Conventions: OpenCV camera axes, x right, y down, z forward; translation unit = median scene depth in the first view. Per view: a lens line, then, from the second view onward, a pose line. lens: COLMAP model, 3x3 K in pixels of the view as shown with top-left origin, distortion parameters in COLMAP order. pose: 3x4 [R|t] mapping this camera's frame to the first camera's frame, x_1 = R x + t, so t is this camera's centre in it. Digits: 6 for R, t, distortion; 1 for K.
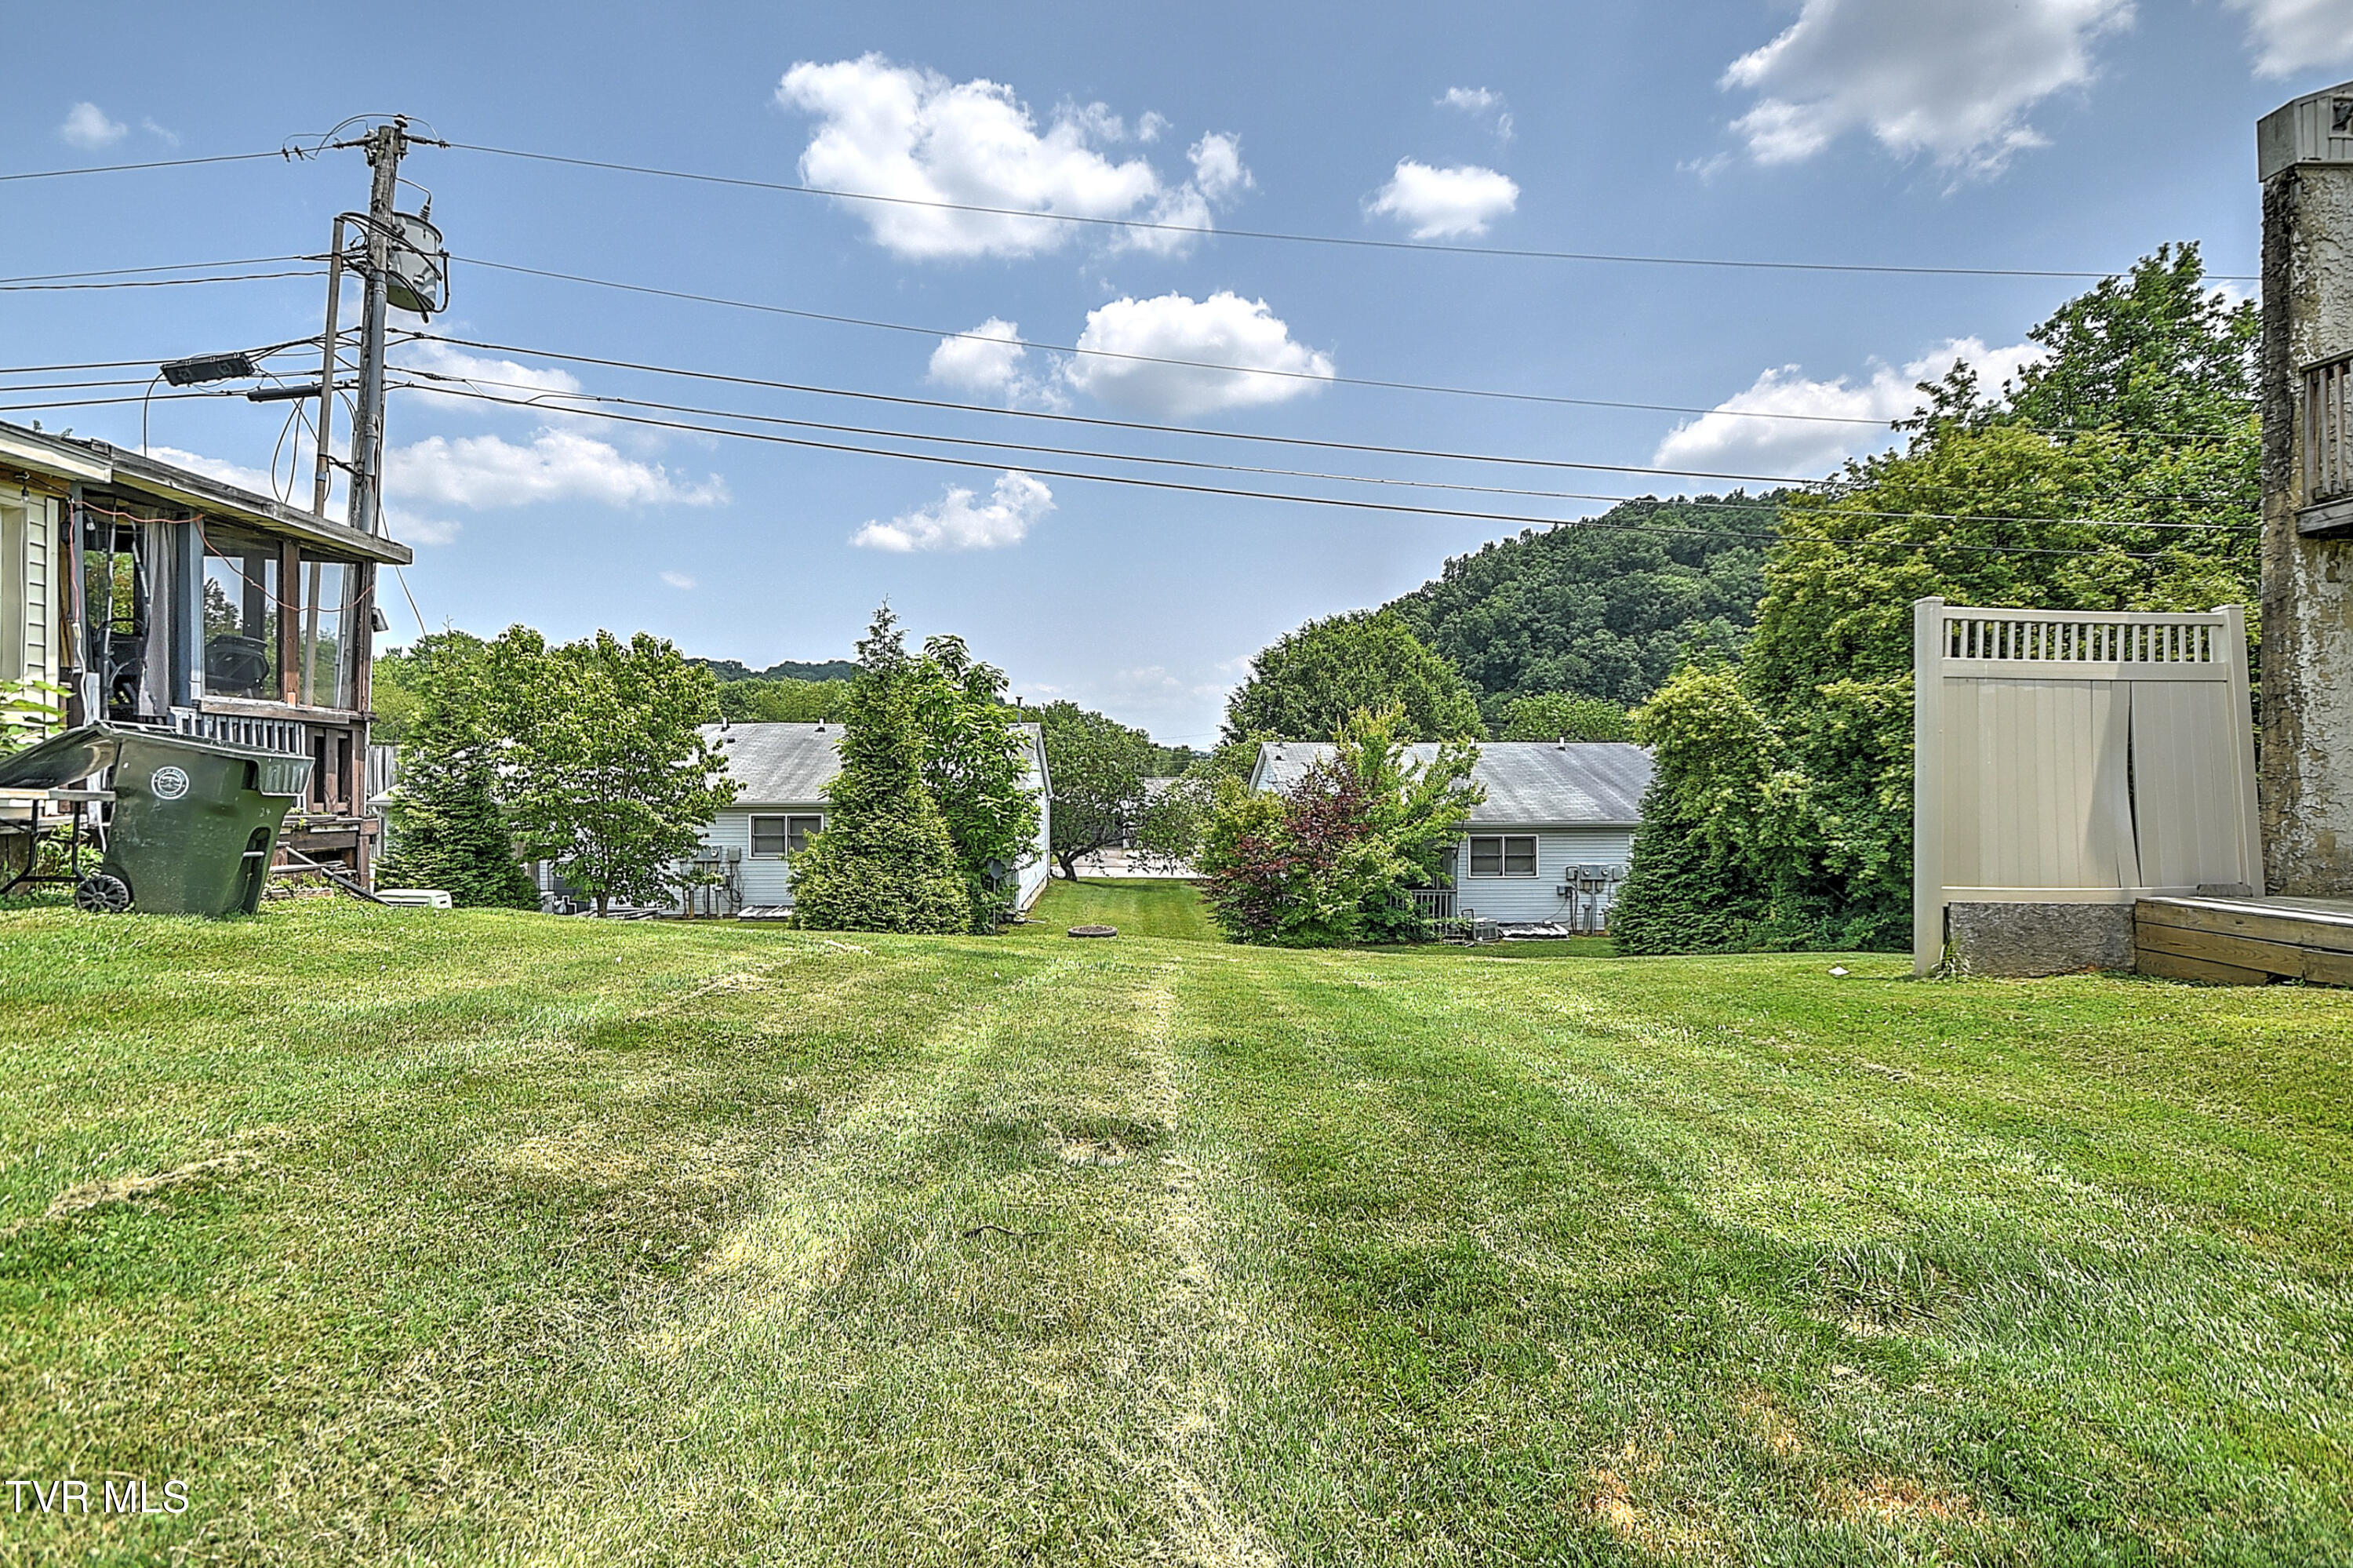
lens RADIAL K [[1206.1, 0, 1176.5], [0, 1206.1, 784.0], [0, 0, 1]] dist [0.031482, -0.001456]
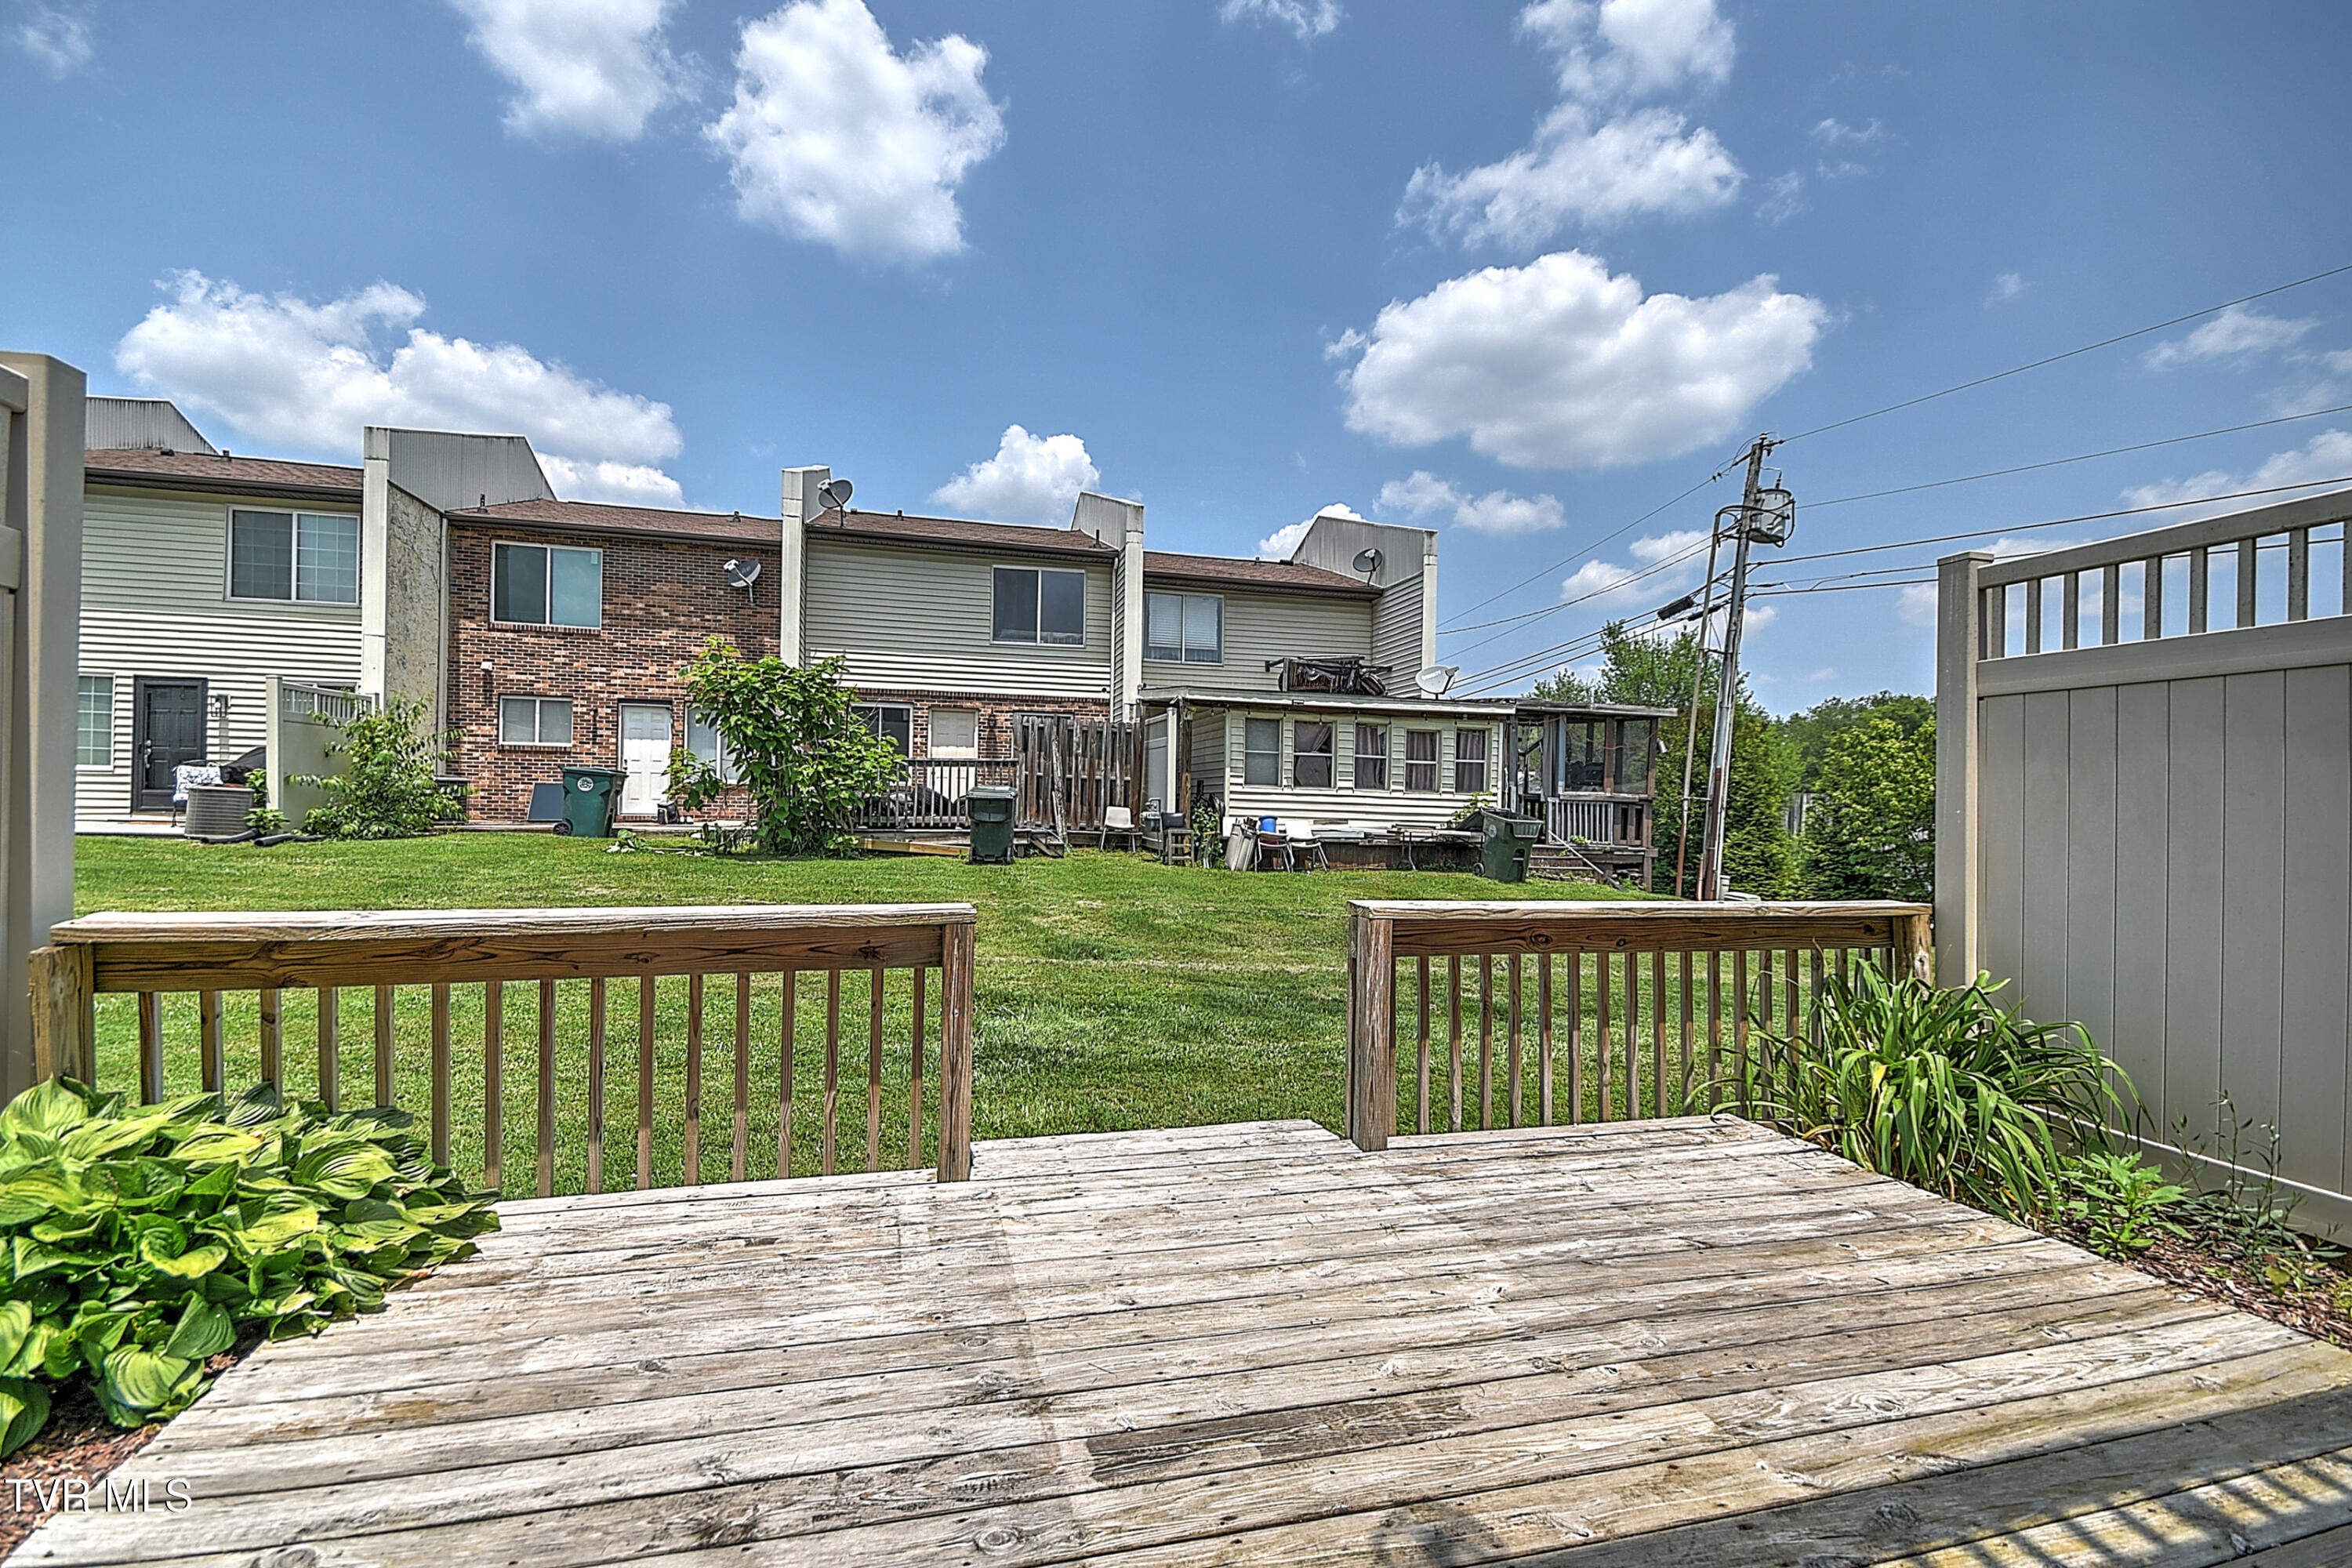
lens RADIAL K [[1045.2, 0, 1176.7], [0, 1045.2, 799.1], [0, 0, 1]] dist [0.027963, -0.015361]
pose [[0.222926, -0.002861, -0.974831, 0.455324], [-0.017274, 0.999827, -0.006885, -0.015110], [0.974682, 0.018374, 0.222838, -0.071808]]
